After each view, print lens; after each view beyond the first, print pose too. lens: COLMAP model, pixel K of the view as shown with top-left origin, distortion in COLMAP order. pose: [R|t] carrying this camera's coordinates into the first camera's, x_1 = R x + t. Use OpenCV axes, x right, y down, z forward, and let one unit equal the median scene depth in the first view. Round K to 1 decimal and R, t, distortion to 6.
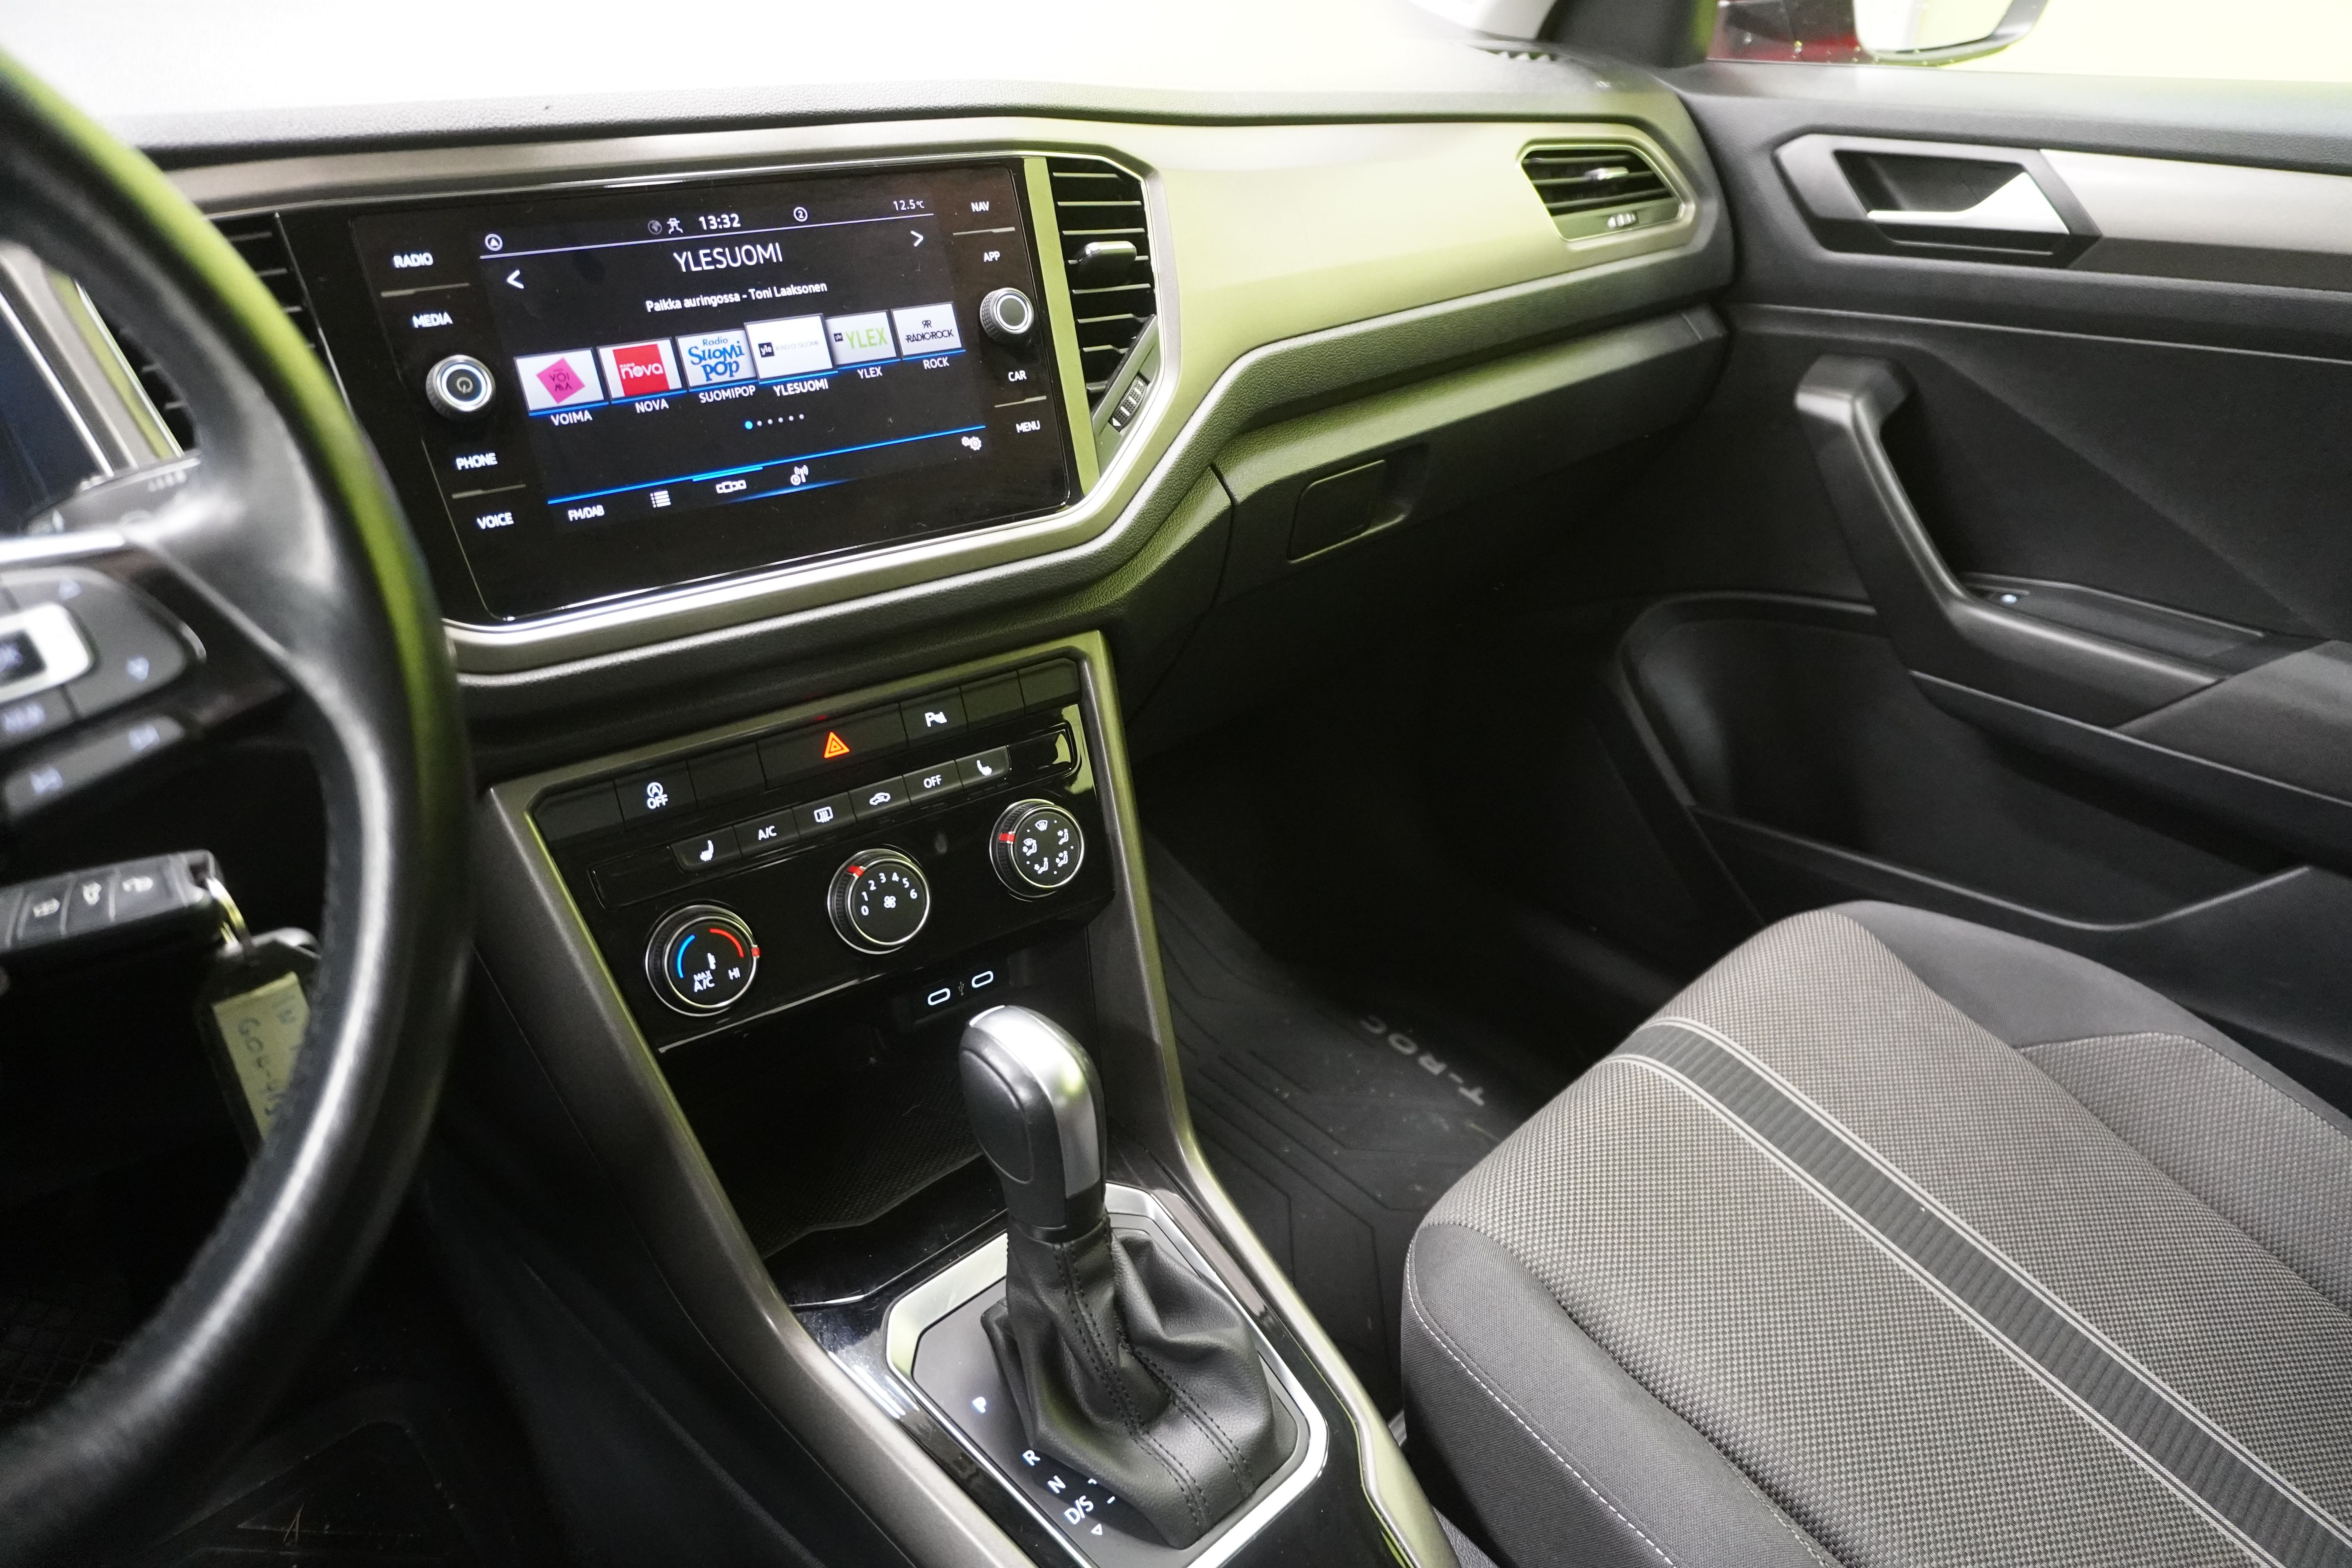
lens RADIAL K [[1575.6, 0, 1180.4], [0, 1575.6, 782.5], [0, 0, 1]] dist [-0.029186, 0.007337]
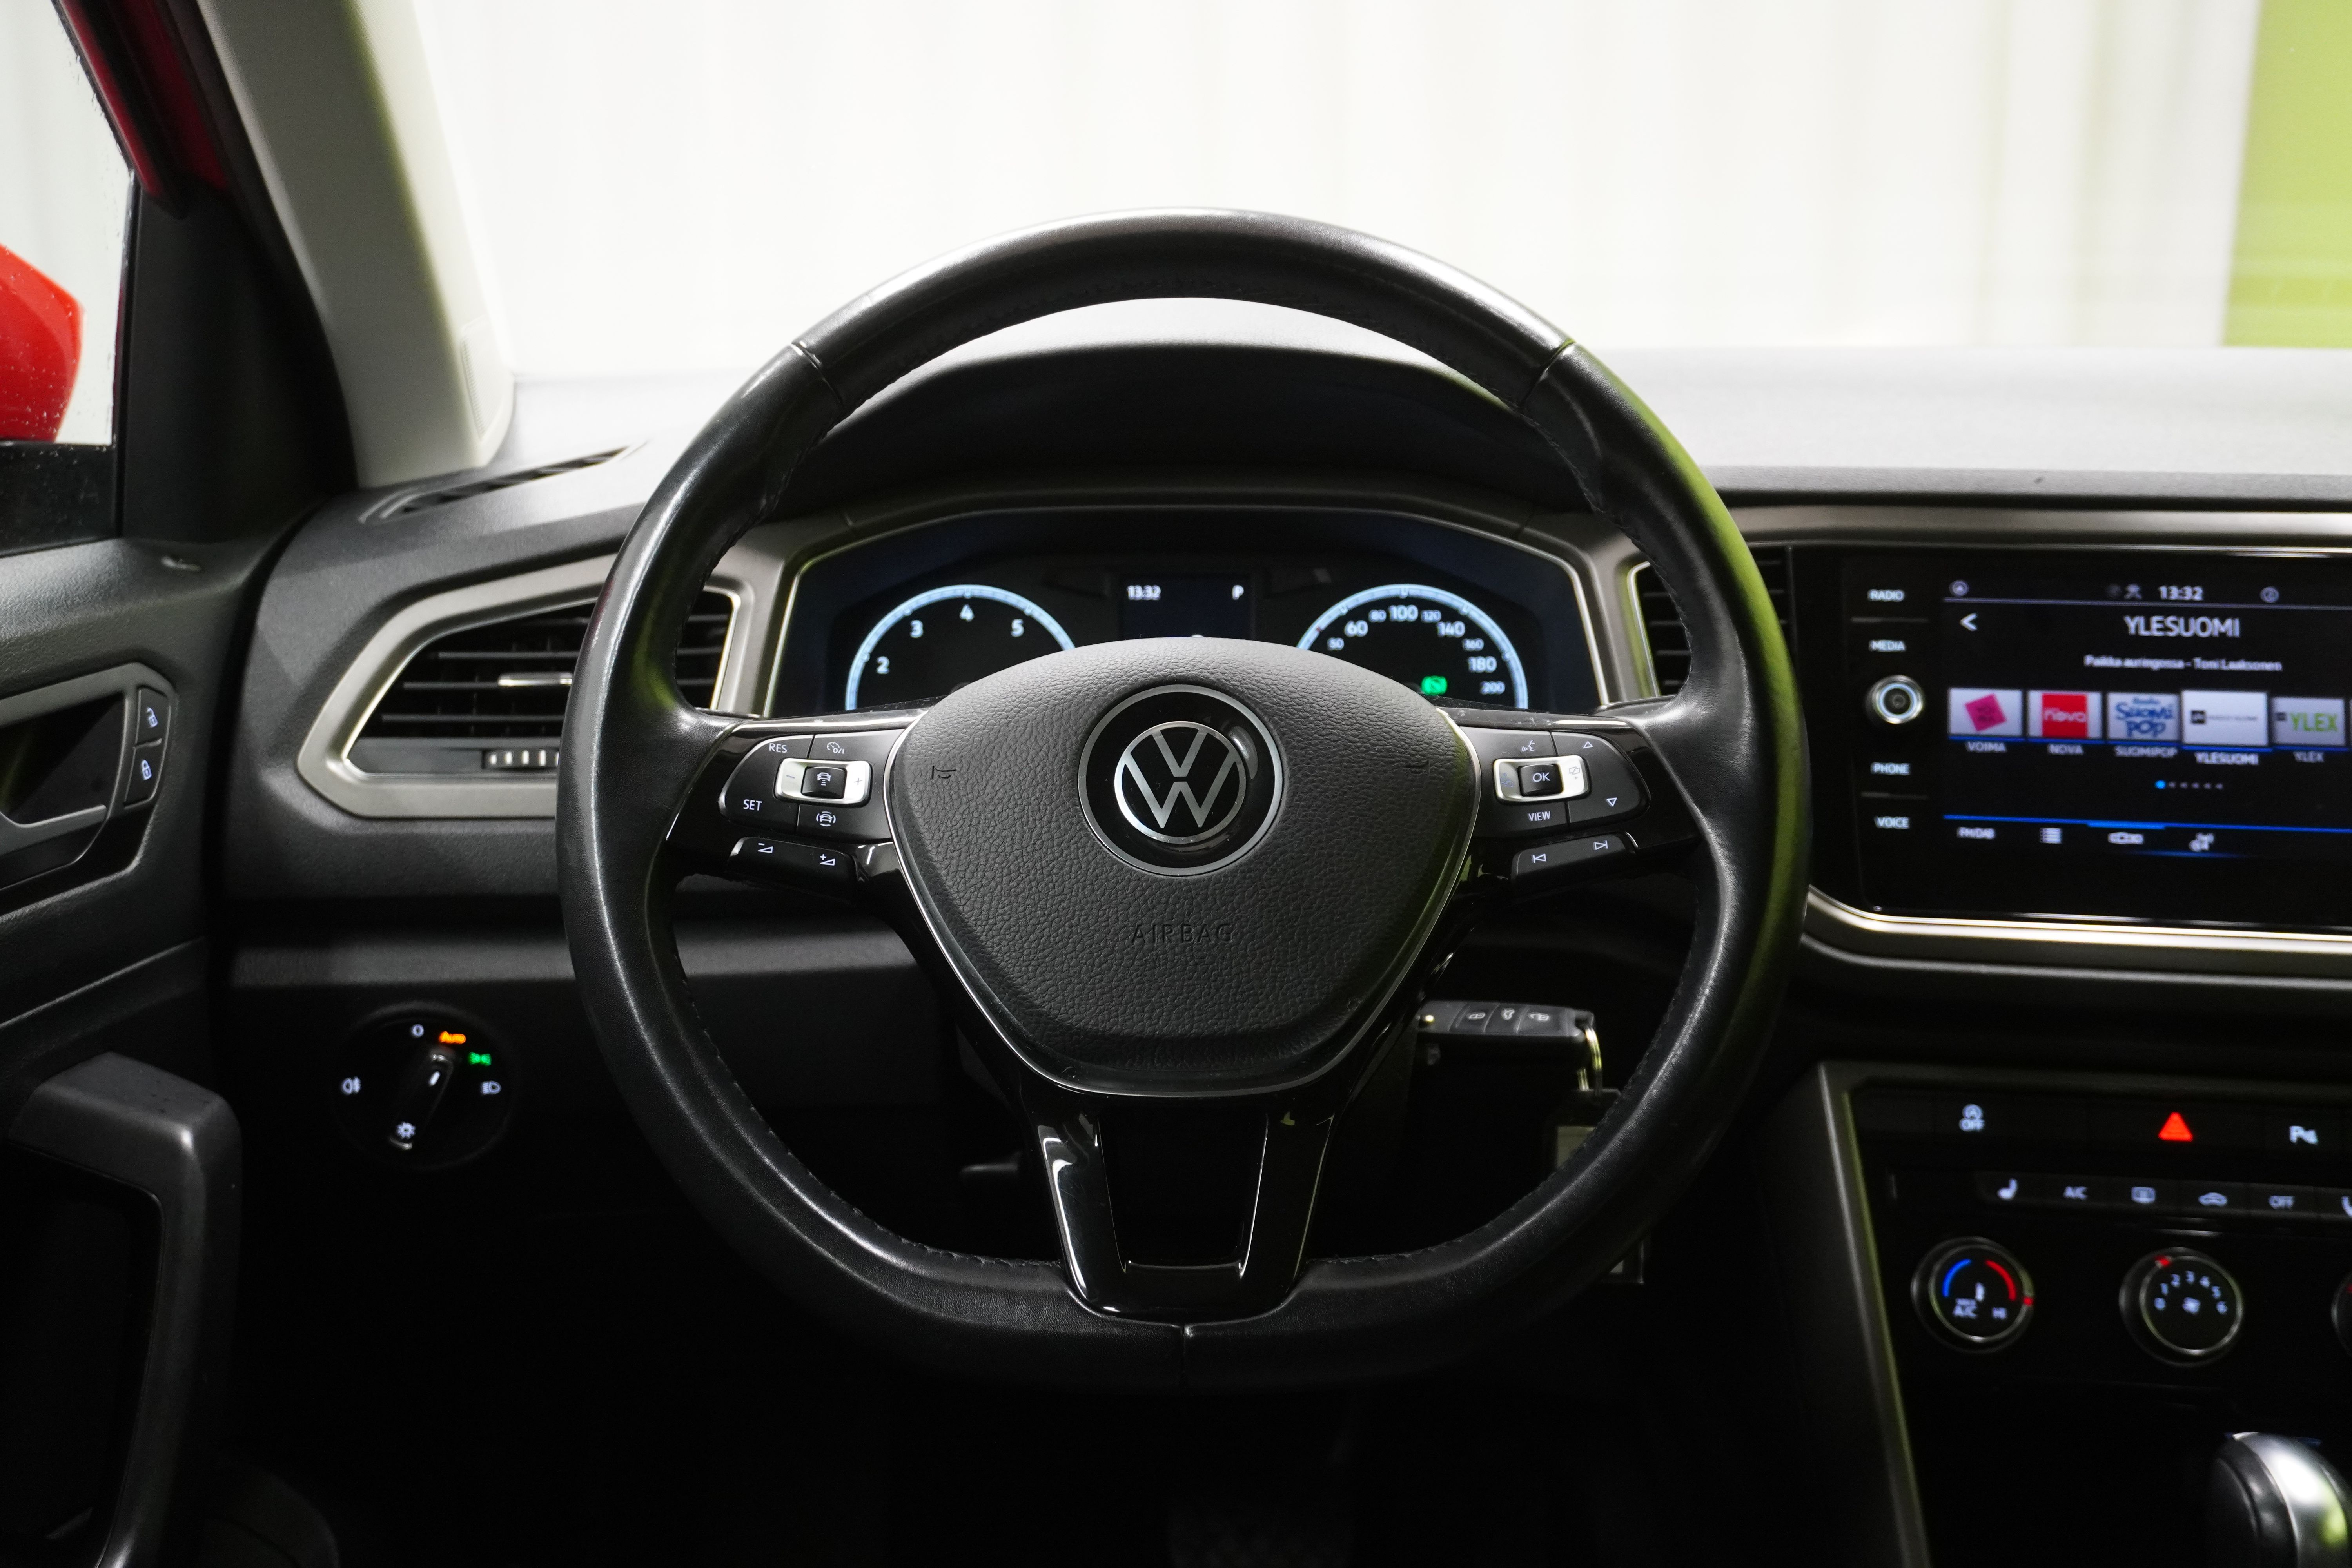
lens RADIAL K [[2435.9, 0, 1176.0], [0, 2435.9, 785.9], [0, 0, 1]] dist [0.025855, 0.000000]
pose [[0.723967, 0.137763, -0.675938, 0.332906], [-0.324704, 0.932575, -0.157708, 0.228357], [0.608637, 0.333655, 0.719886, -0.517496]]
